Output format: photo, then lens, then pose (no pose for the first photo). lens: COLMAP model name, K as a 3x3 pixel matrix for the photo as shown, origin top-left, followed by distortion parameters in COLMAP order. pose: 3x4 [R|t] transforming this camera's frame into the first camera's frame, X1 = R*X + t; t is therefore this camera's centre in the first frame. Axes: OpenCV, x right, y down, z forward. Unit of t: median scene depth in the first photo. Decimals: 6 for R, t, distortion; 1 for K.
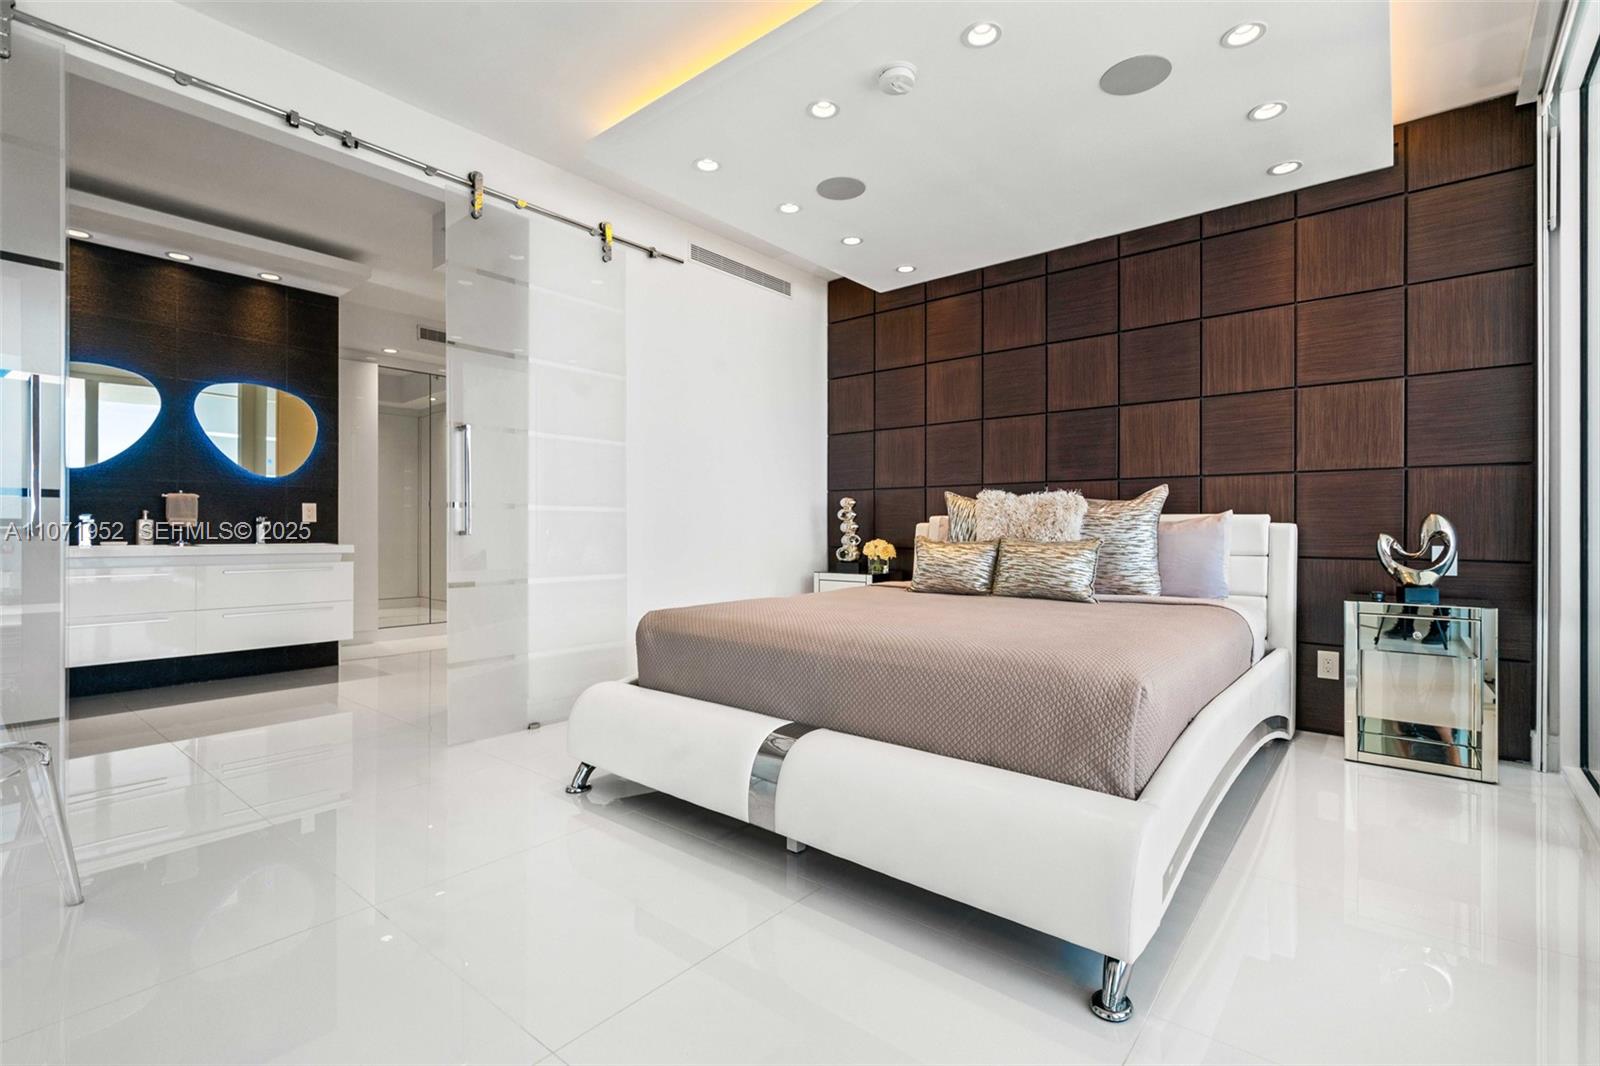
lens RADIAL K [[710.2, 0, 784.0], [0, 710.2, 536.6], [0, 0, 1]] dist [0.000061, 0.000820]
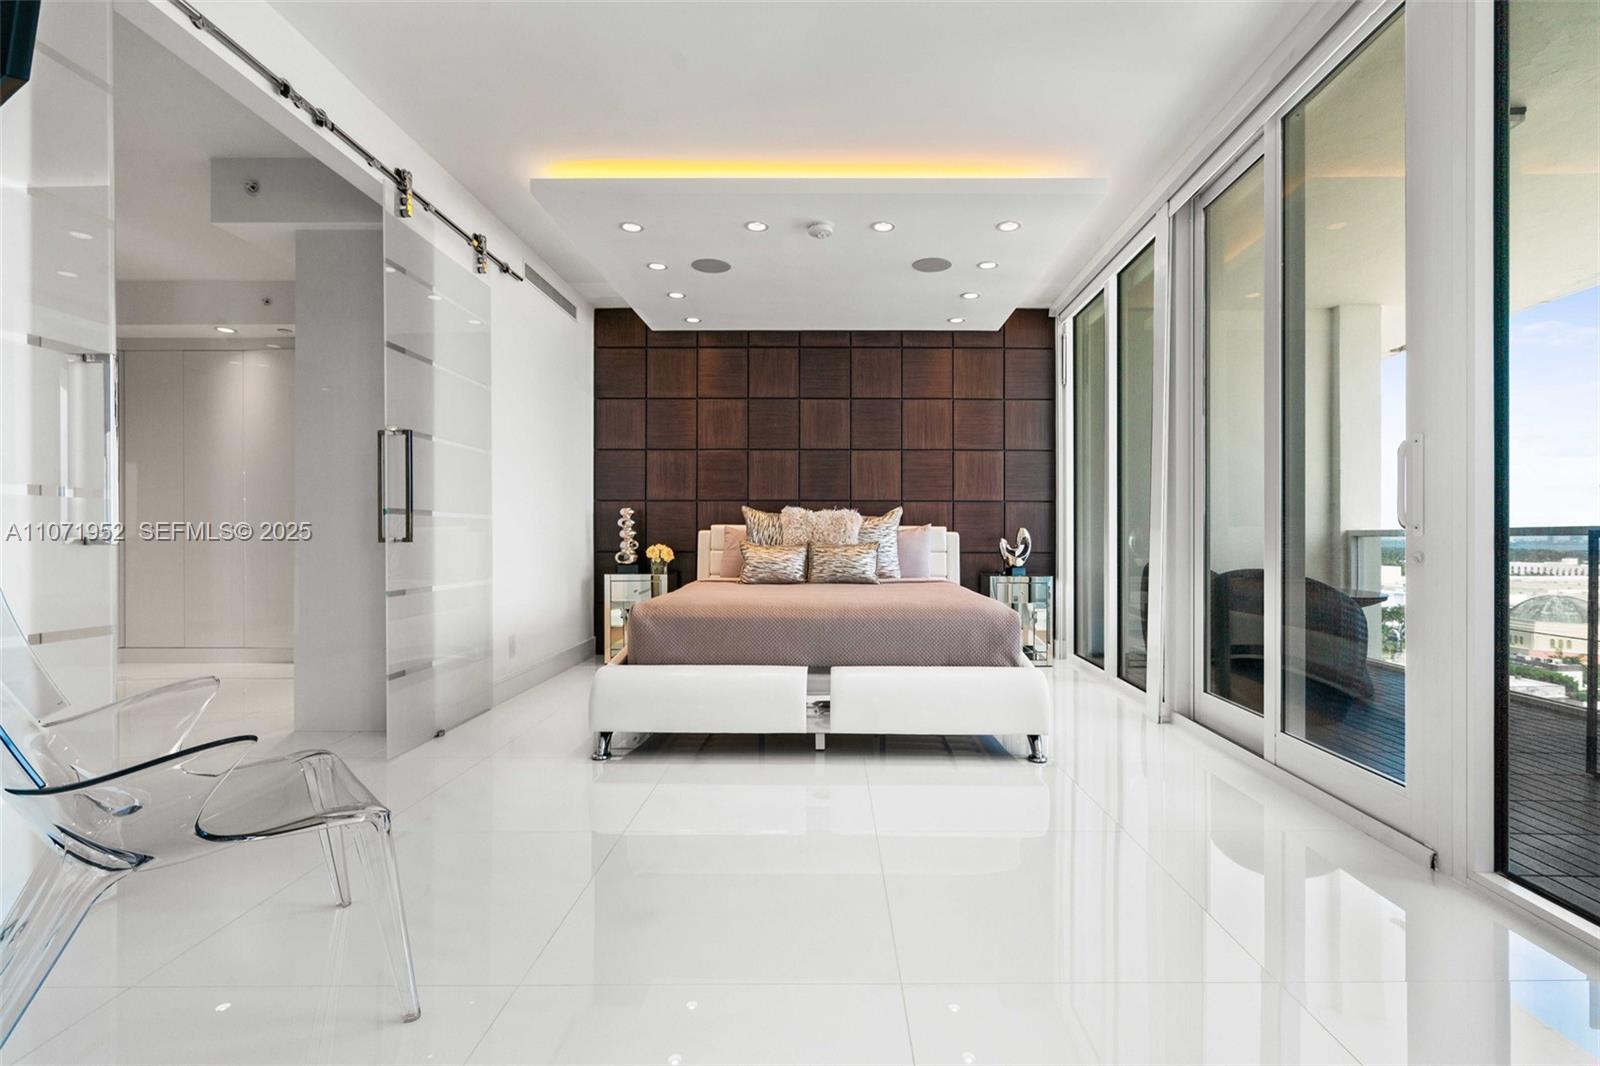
lens RADIAL K [[727.7, 0, 804.3], [0, 727.7, 542.4], [0, 0, 1]] dist [0.001592, 0.001506]
pose [[0.787430, -0.005987, 0.616374, -0.592406], [0.006068, 0.999980, 0.001960, 0.000019], [-0.616374, 0.002197, 0.787451, -0.120477]]
